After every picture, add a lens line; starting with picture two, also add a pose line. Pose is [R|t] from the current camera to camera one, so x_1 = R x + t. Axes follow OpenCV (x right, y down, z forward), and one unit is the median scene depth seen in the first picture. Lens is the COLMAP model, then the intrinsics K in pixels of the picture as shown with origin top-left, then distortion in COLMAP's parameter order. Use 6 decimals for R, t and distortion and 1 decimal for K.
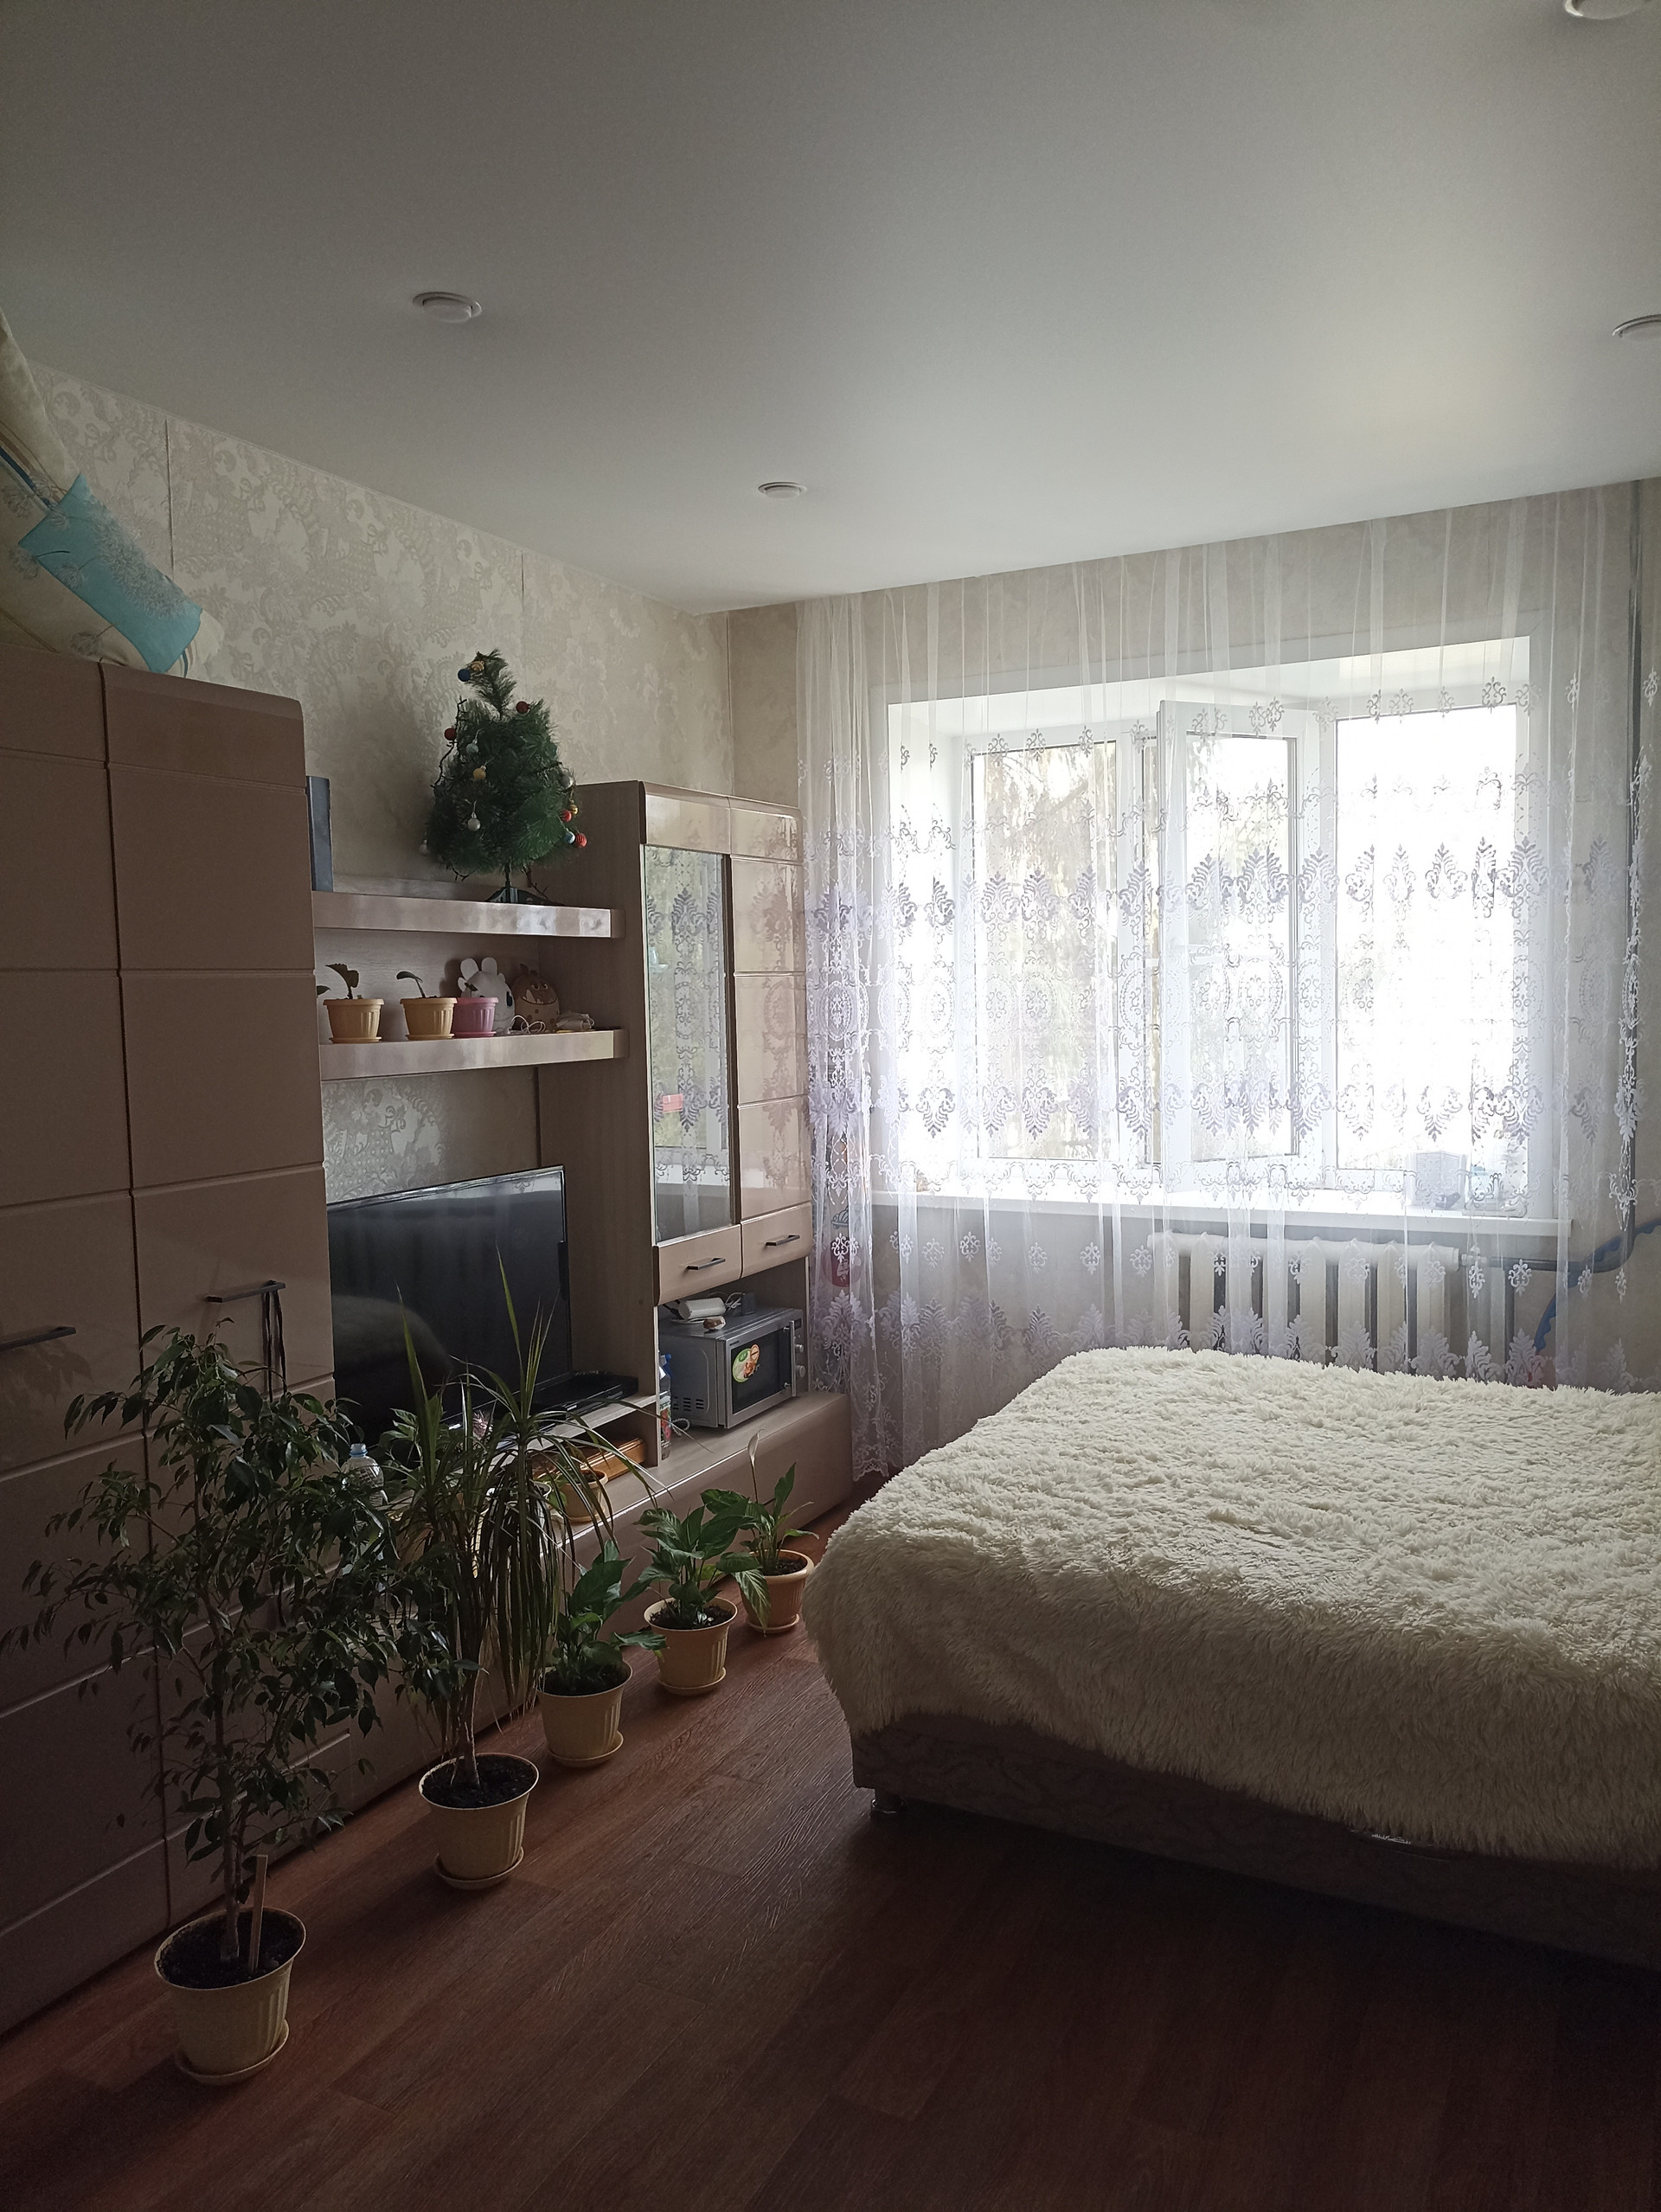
lens RADIAL K [[1623.8, 0, 821.9], [0, 1623.8, 1107.5], [0, 0, 1]] dist [0.007260, -0.015606]
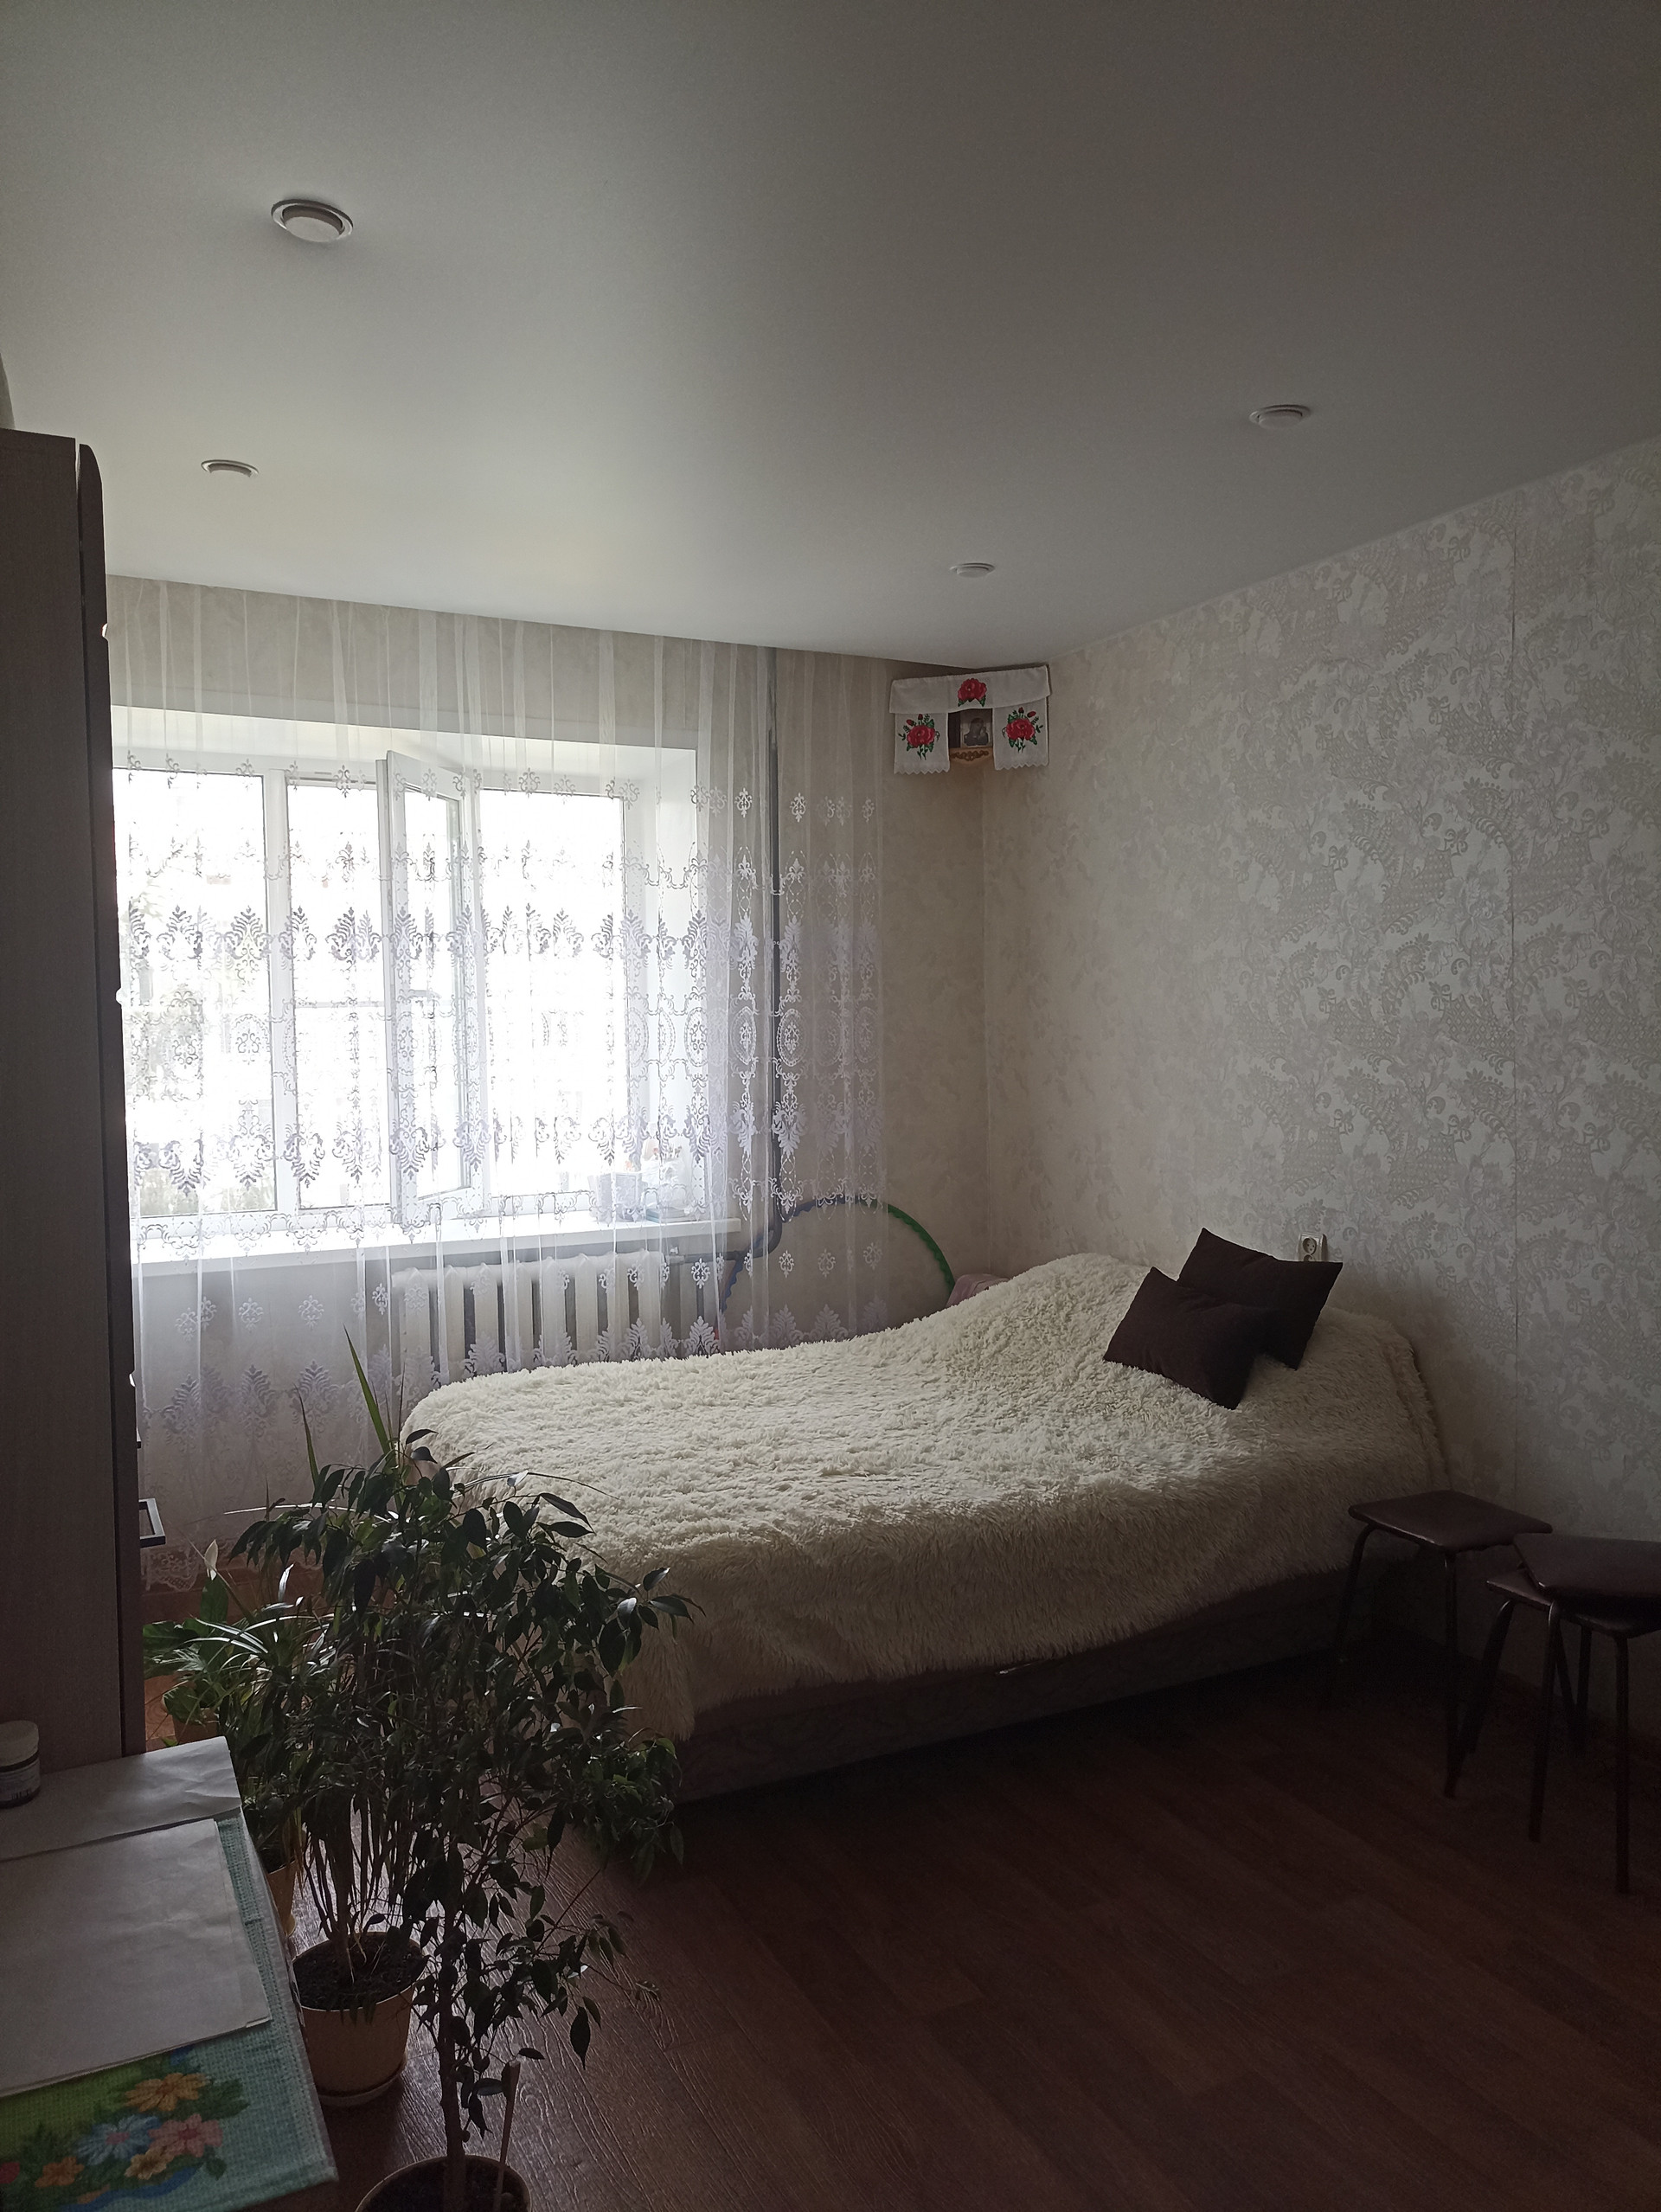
lens RADIAL K [[1623.8, 0, 819.5], [0, 1623.8, 1107.2], [0, 0, 1]] dist [0.007260, -0.015606]
pose [[0.588364, -0.030655, 0.808015, -0.530007], [0.054566, 0.998508, -0.001851, -0.011153], [-0.806753, 0.045179, 0.589159, 0.212690]]
